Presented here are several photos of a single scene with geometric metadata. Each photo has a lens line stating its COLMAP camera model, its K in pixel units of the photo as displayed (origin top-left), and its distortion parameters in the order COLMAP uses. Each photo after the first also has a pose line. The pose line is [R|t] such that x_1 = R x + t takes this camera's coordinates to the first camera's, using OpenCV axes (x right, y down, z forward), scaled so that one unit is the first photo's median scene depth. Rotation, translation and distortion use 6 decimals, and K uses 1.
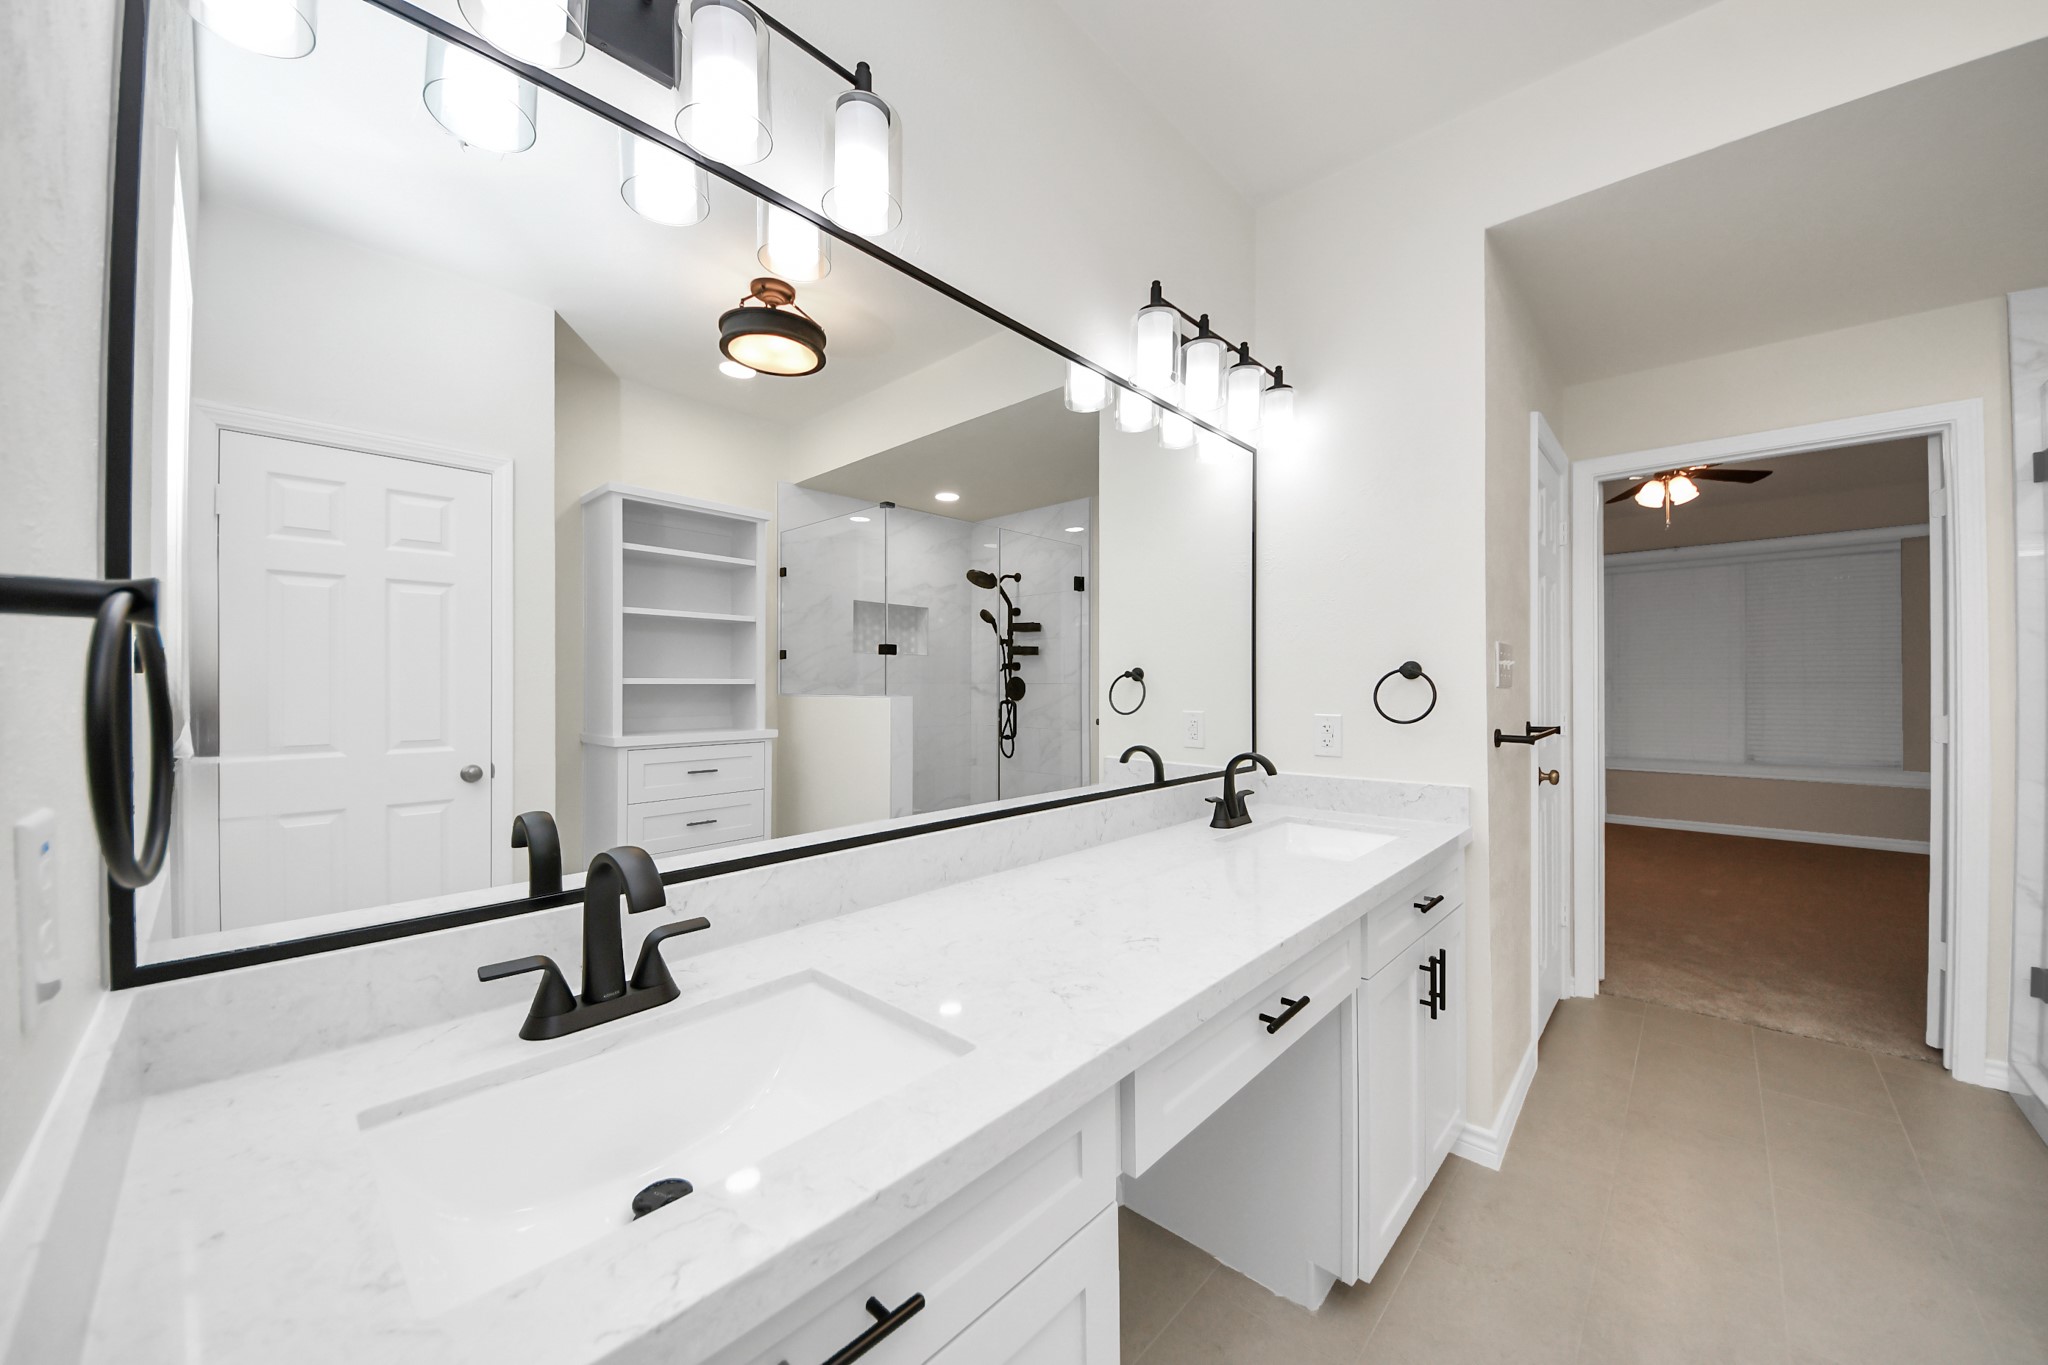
lens RADIAL K [[741.0, 0, 1020.9], [0, 741.0, 692.5], [0, 0, 1]] dist [0.016082, -0.000076]
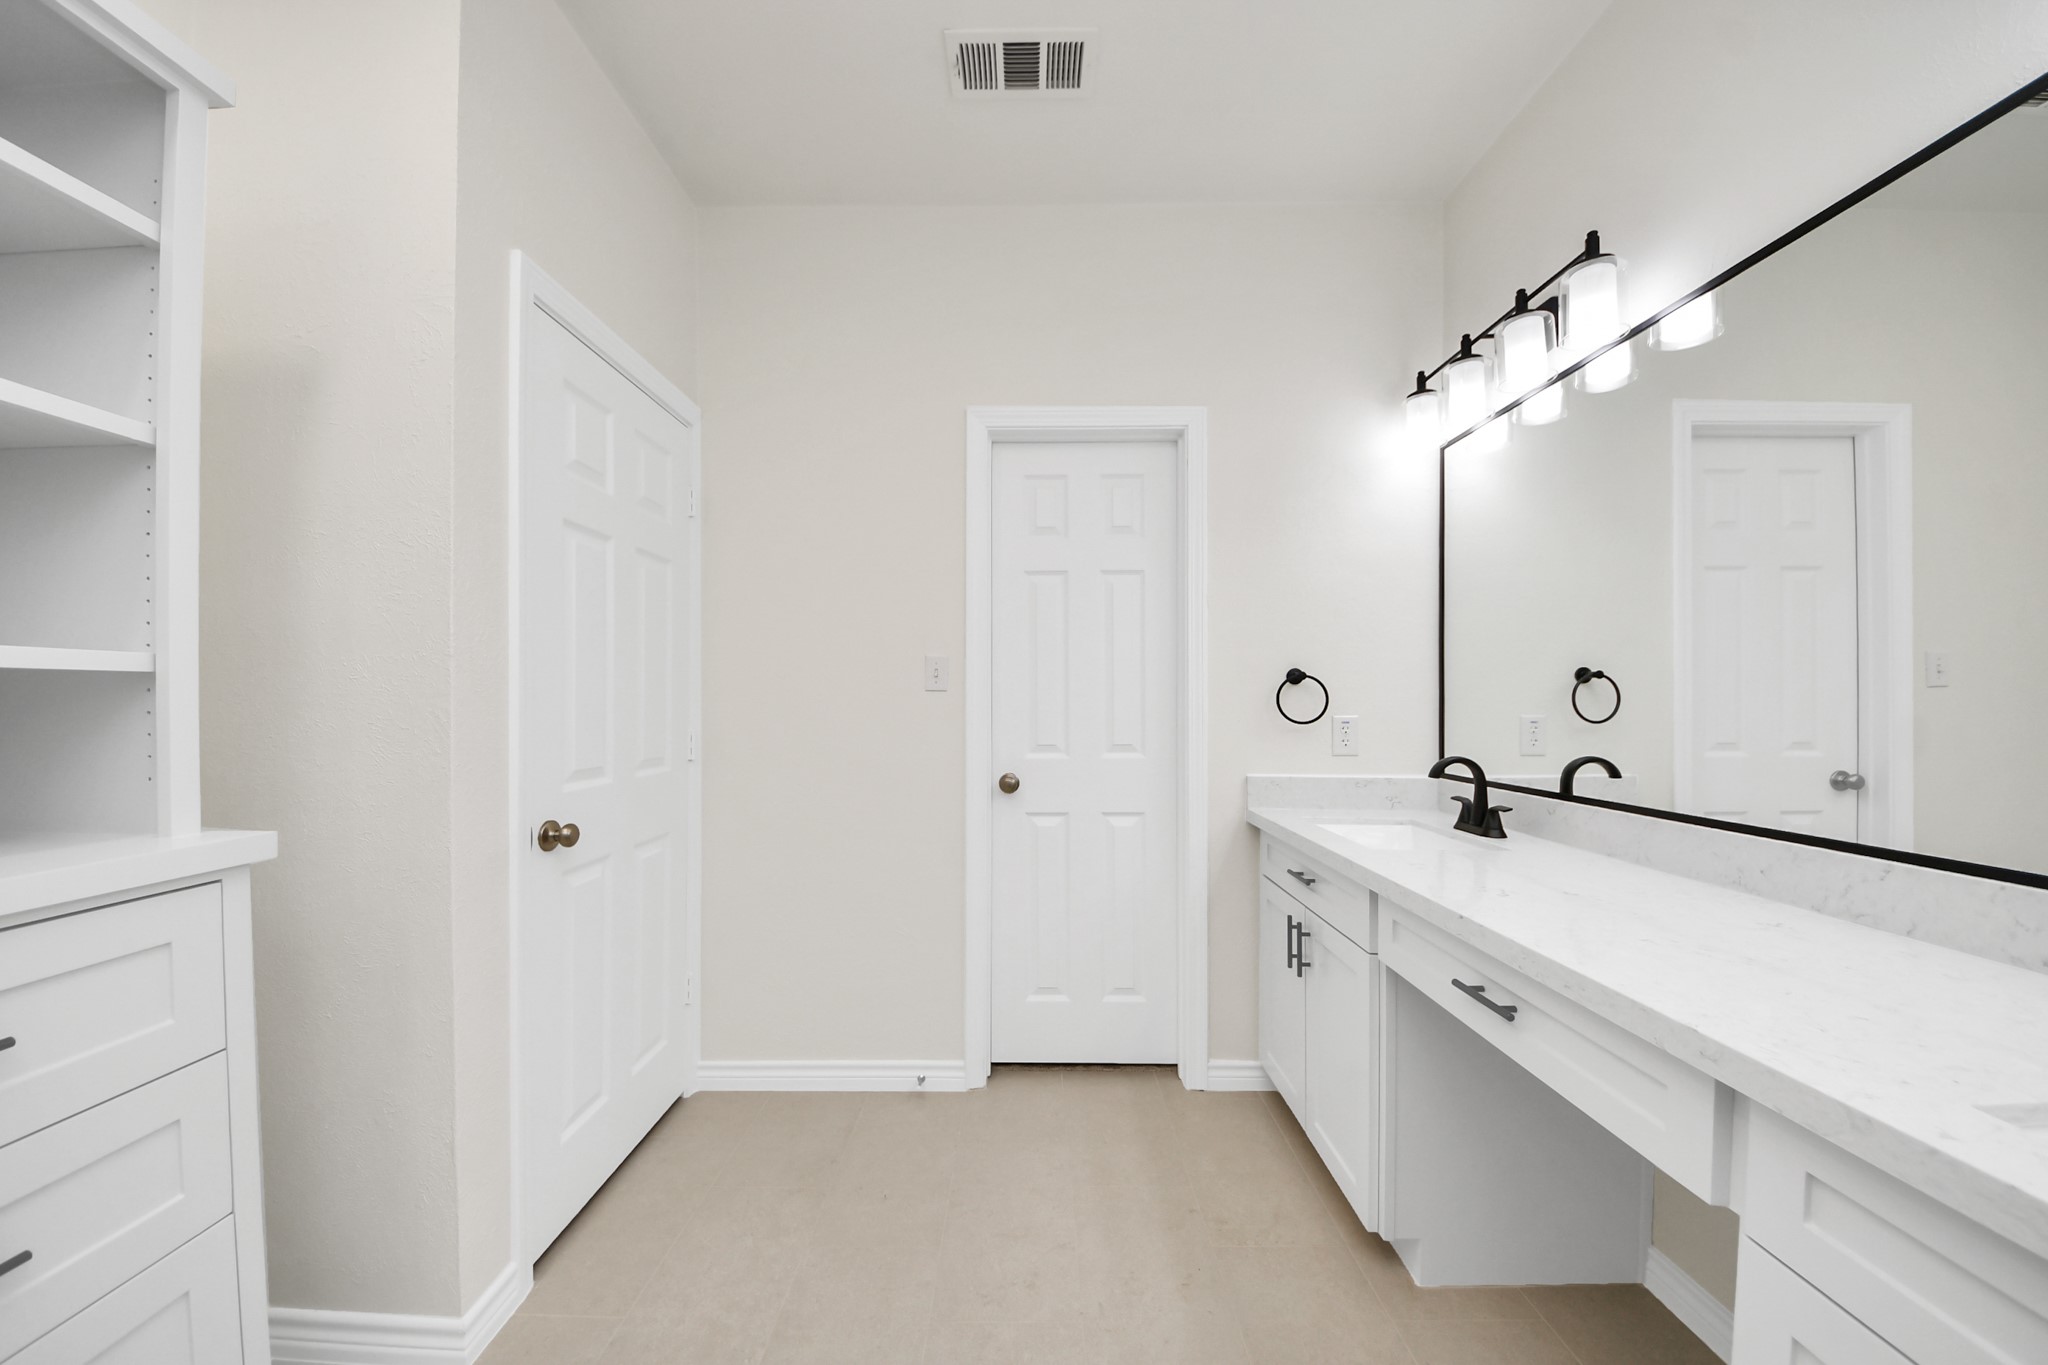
lens RADIAL K [[741.0, 0, 1020.9], [0, 741.0, 692.5], [0, 0, 1]] dist [0.016082, -0.000076]
pose [[-0.739874, 0.005563, -0.672722, 1.472563], [0.006403, 0.999979, 0.001227, -0.009635], [0.672715, -0.003400, -0.739894, 1.271739]]
